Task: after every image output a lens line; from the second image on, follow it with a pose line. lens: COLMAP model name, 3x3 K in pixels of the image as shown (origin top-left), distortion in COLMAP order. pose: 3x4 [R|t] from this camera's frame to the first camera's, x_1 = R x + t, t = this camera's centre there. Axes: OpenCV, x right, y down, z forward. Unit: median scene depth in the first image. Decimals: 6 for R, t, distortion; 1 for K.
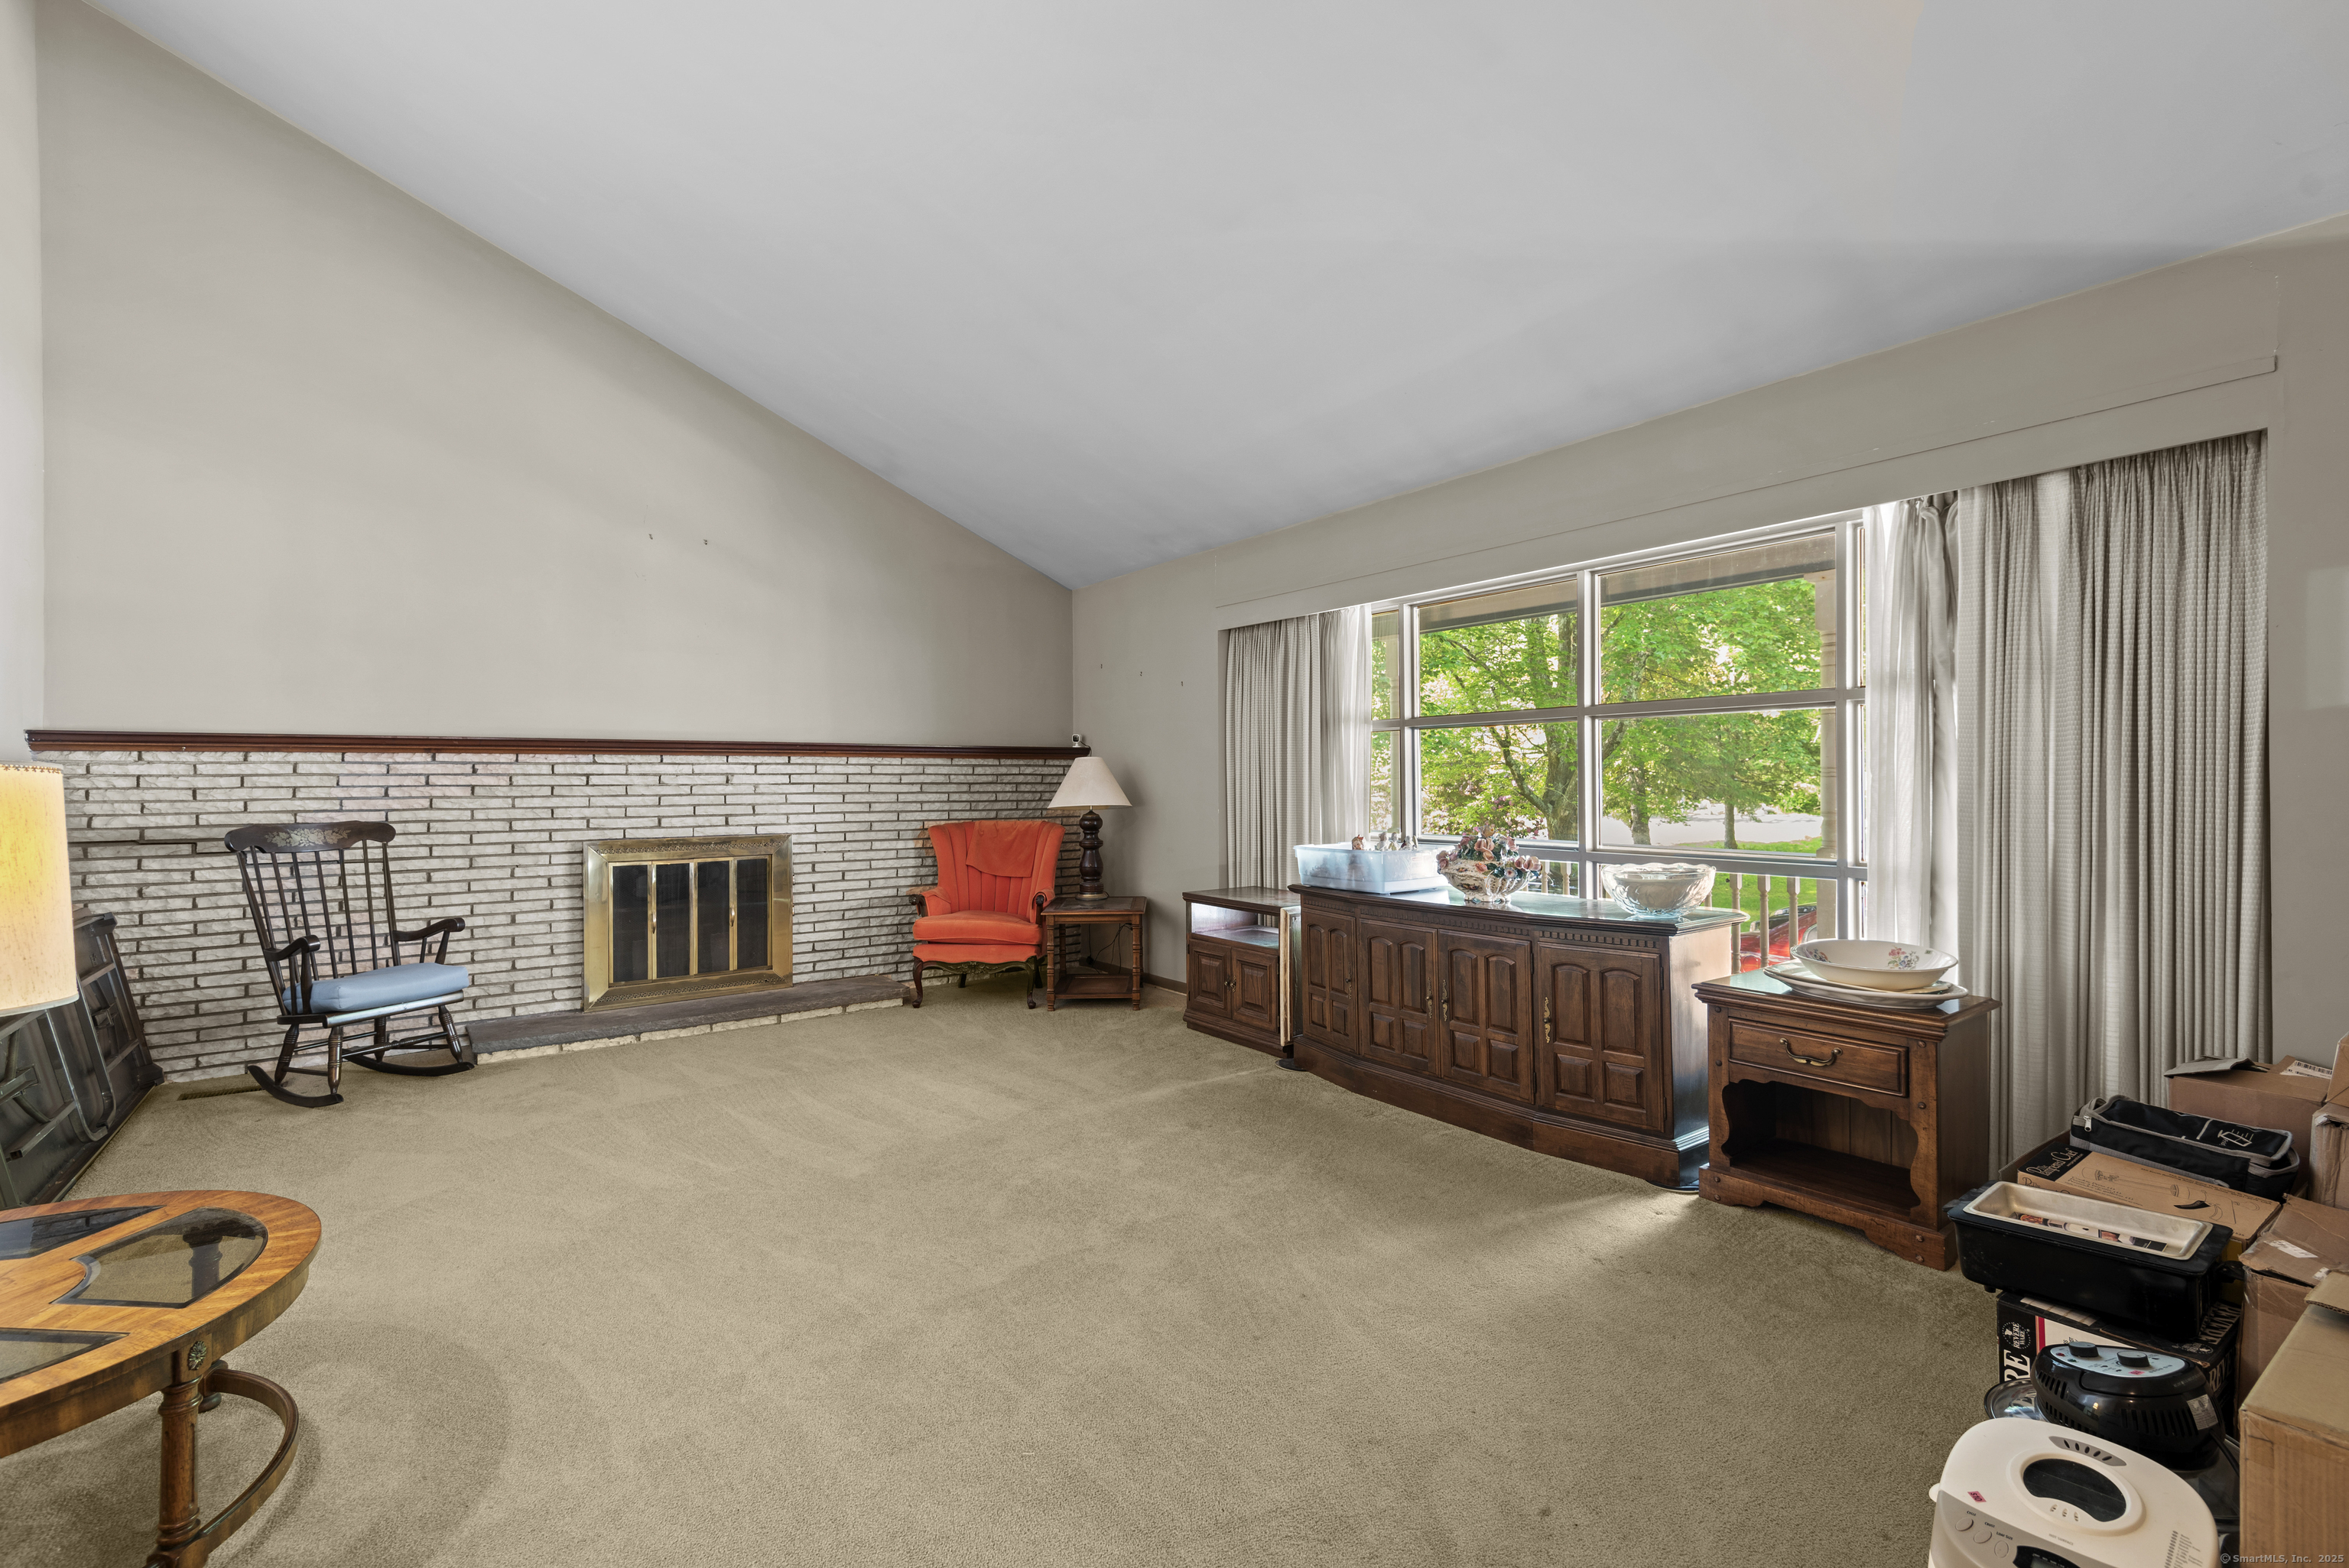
lens RADIAL K [[1051.3, 0, 1179.0], [0, 1051.3, 783.1], [0, 0, 1]] dist [0.033930, -0.020752]
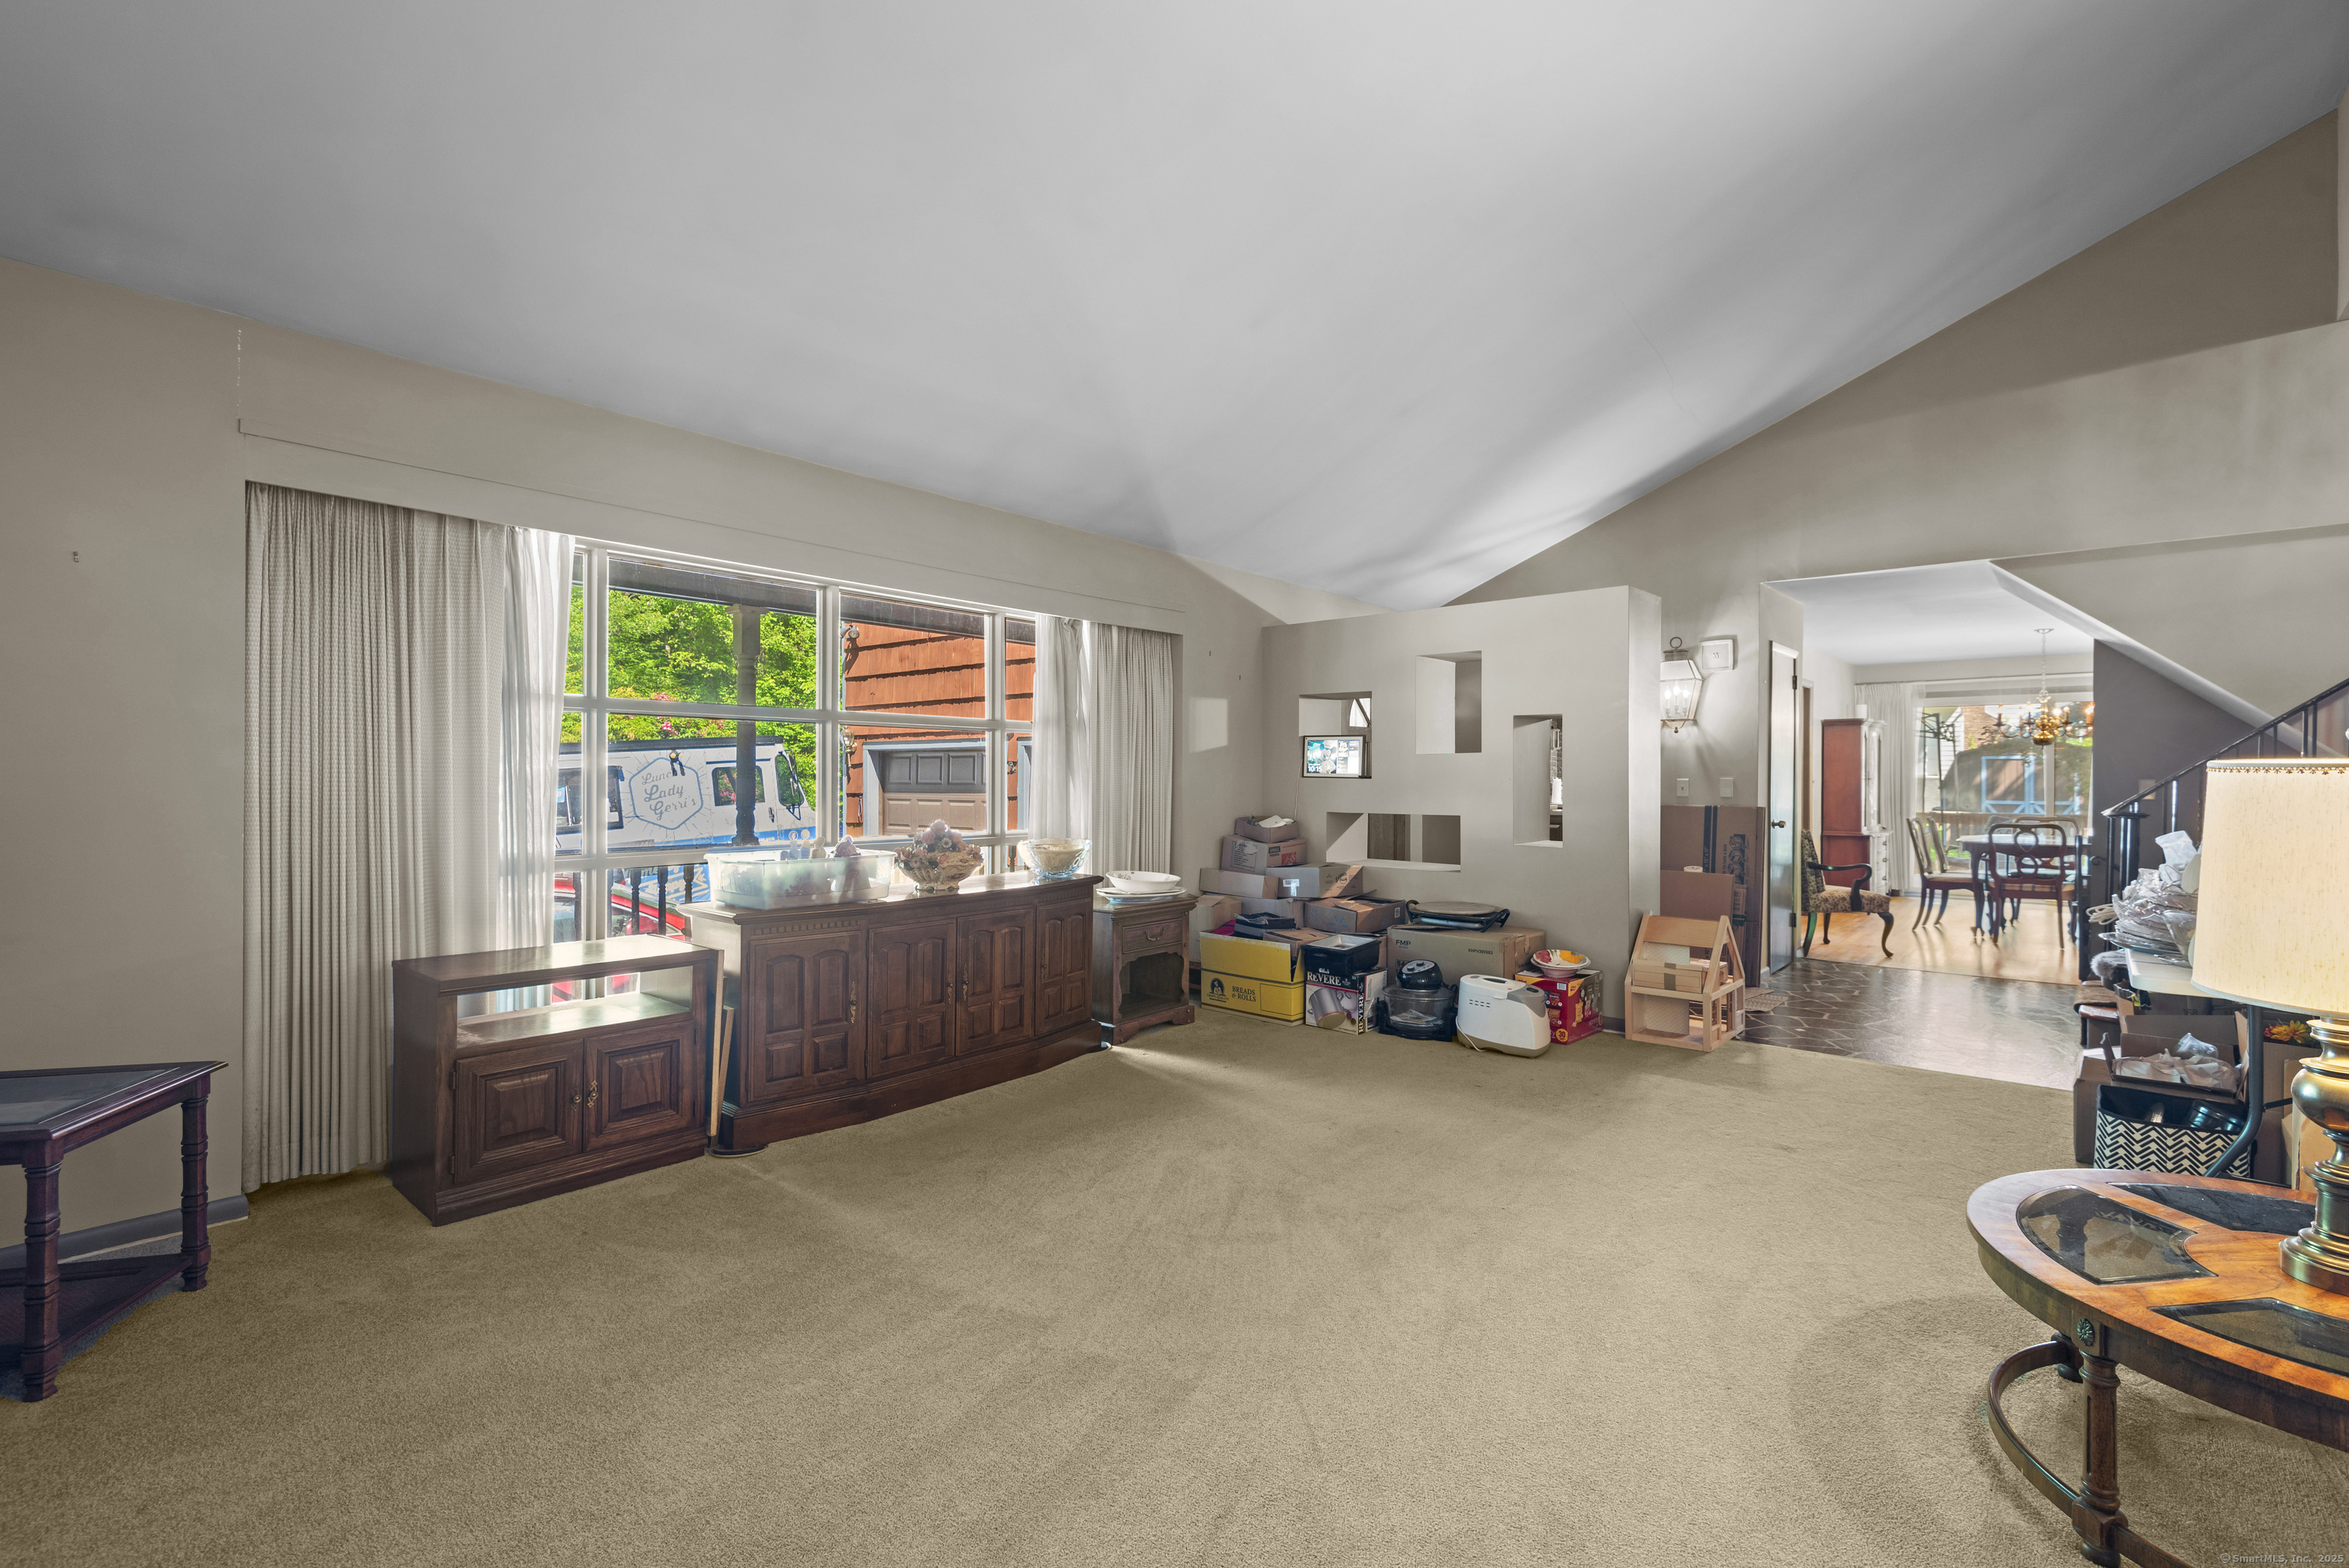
lens RADIAL K [[1051.3, 0, 1179.0], [0, 1051.3, 783.1], [0, 0, 1]] dist [0.033930, -0.020752]
pose [[-0.226750, -0.000414, 0.973953, -0.800174], [-0.001461, 0.999999, 0.000085, 0.000491], [-0.973952, -0.001404, -0.226751, 0.962506]]
